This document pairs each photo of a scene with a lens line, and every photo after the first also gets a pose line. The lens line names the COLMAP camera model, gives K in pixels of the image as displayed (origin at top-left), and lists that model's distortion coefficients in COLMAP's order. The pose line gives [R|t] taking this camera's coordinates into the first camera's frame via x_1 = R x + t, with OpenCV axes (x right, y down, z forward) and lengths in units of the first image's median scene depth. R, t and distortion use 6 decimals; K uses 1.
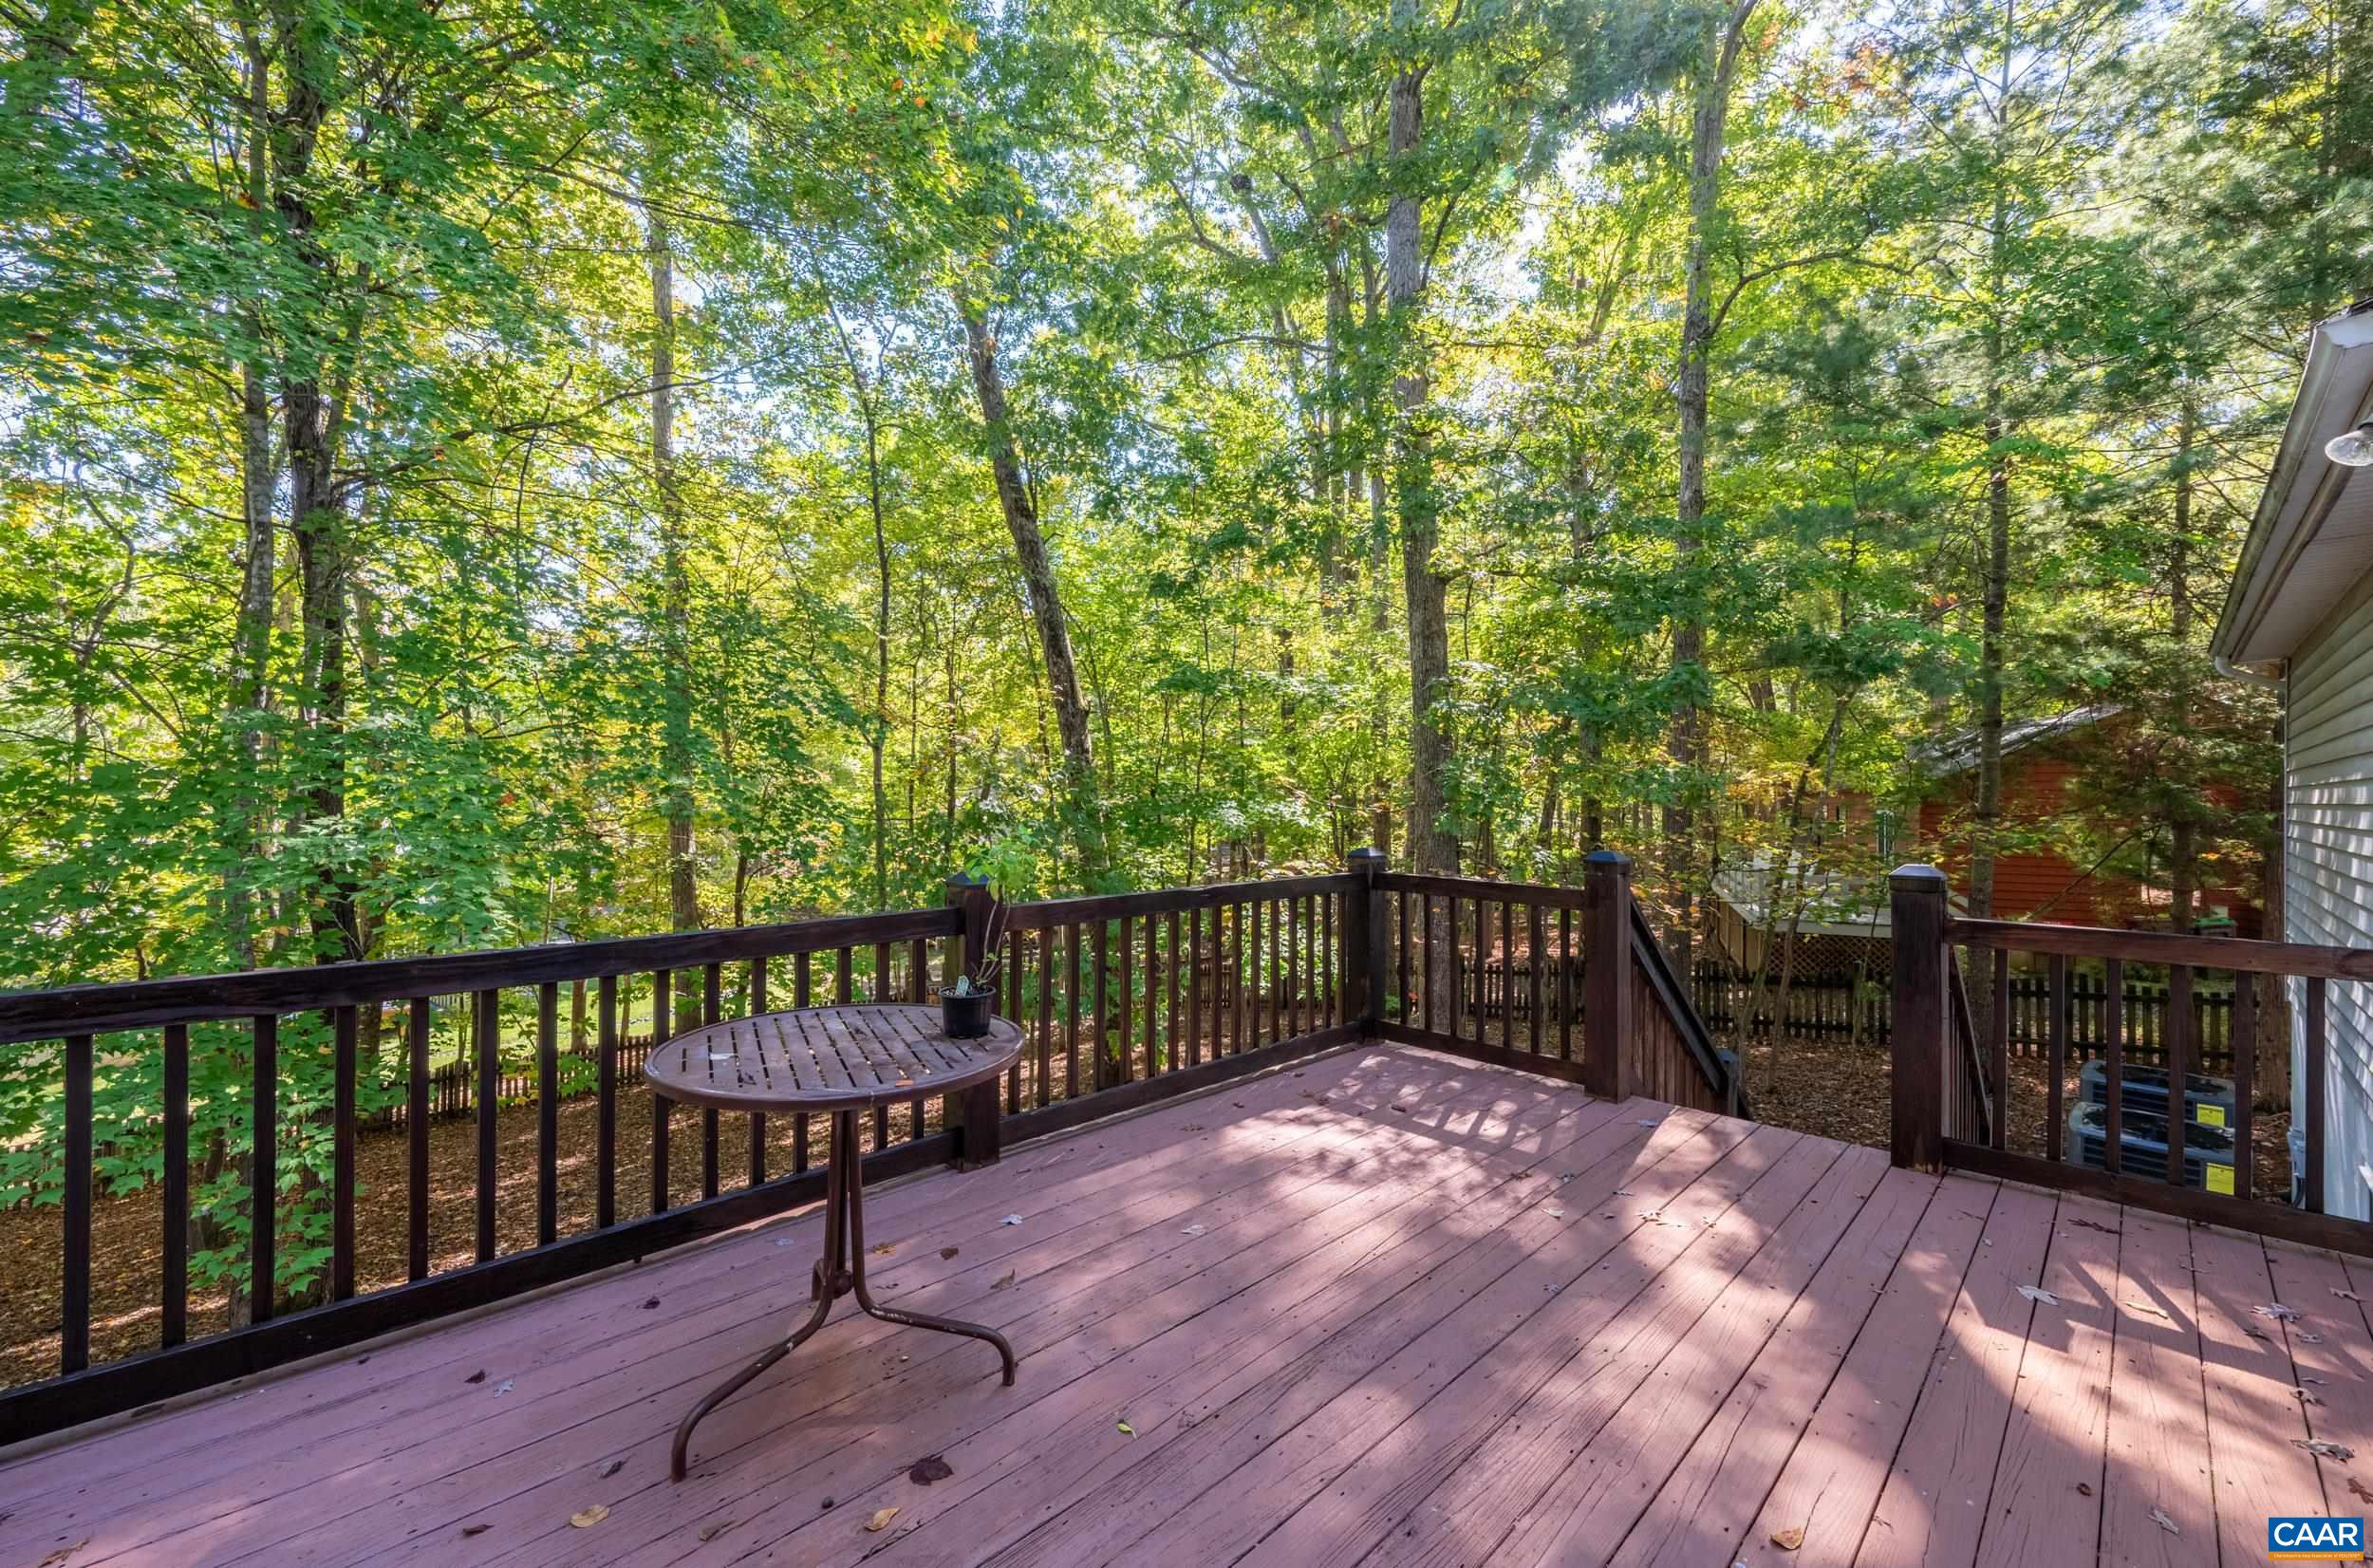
lens RADIAL K [[1037.2, 0, 1177.2], [0, 1037.2, 793.0], [0, 0, 1]] dist [0.003959, 0.000105]
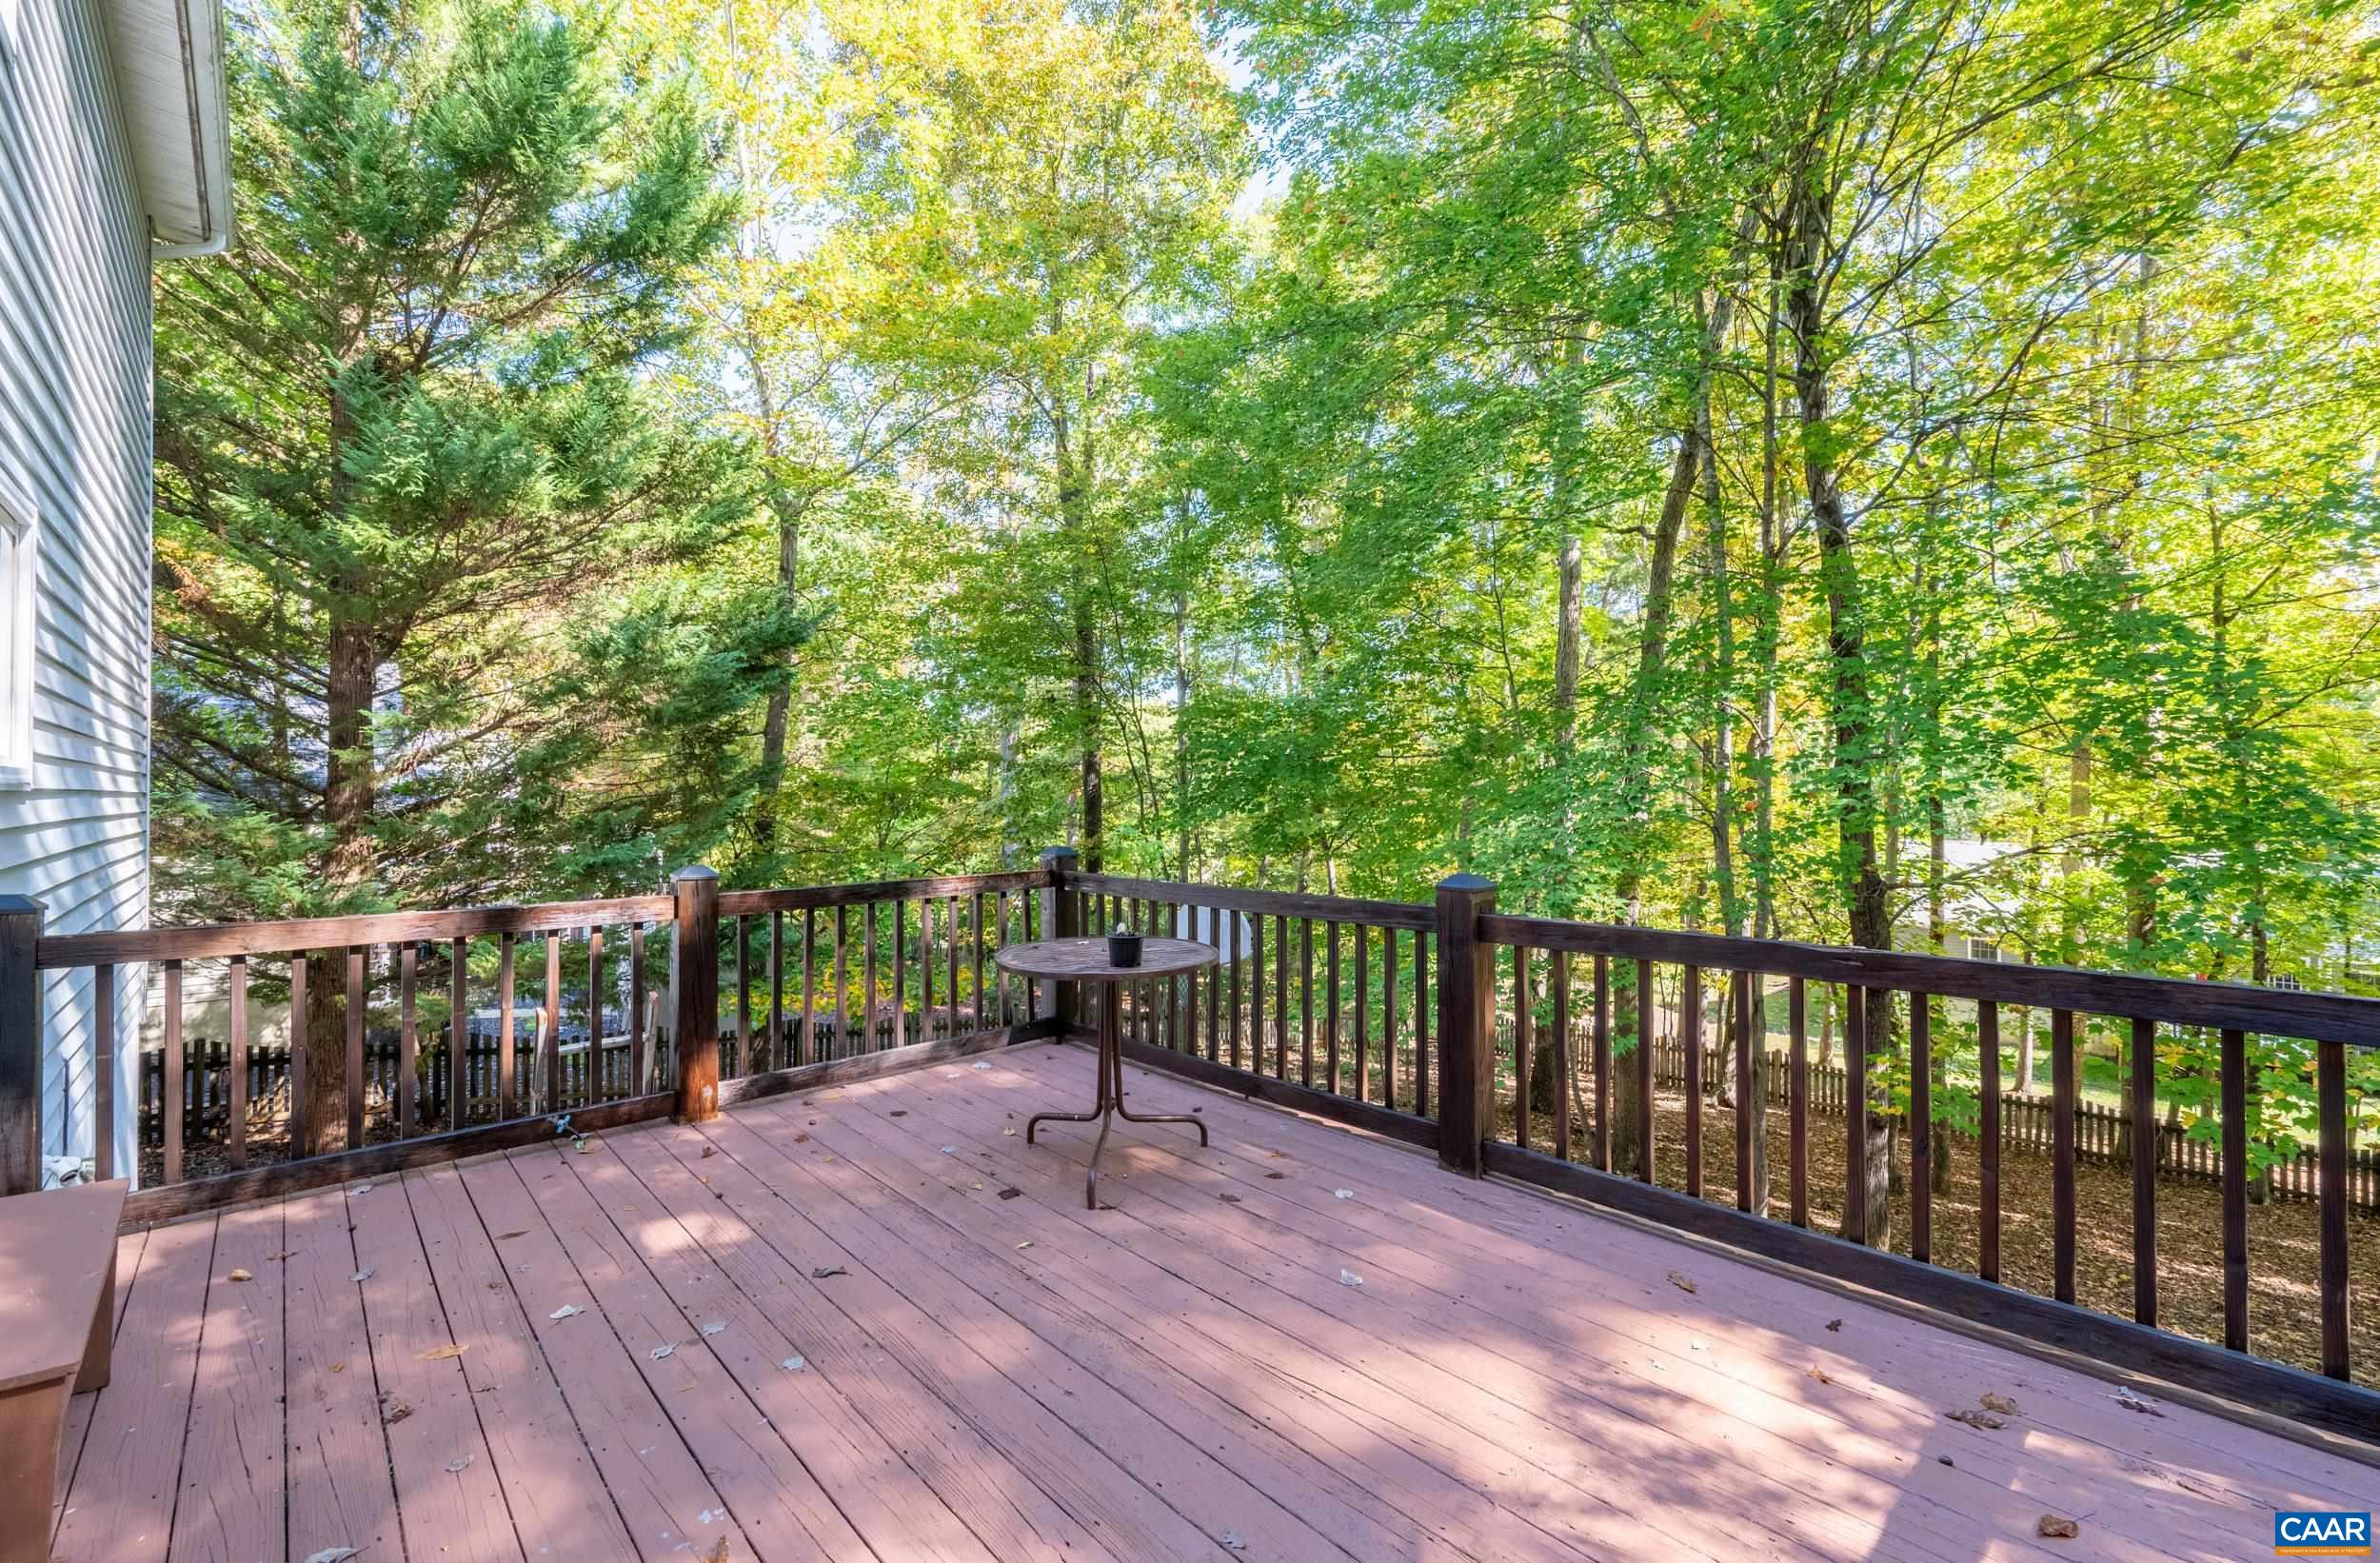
lens RADIAL K [[1040.2, 0, 1199.1], [0, 1040.2, 789.9], [0, 0, 1]] dist [0.003959, 0.000105]
pose [[-0.096911, -0.009629, -0.995246, 0.772479], [0.005392, 0.999933, -0.010199, 0.002871], [0.995278, -0.006355, -0.096853, 0.794904]]
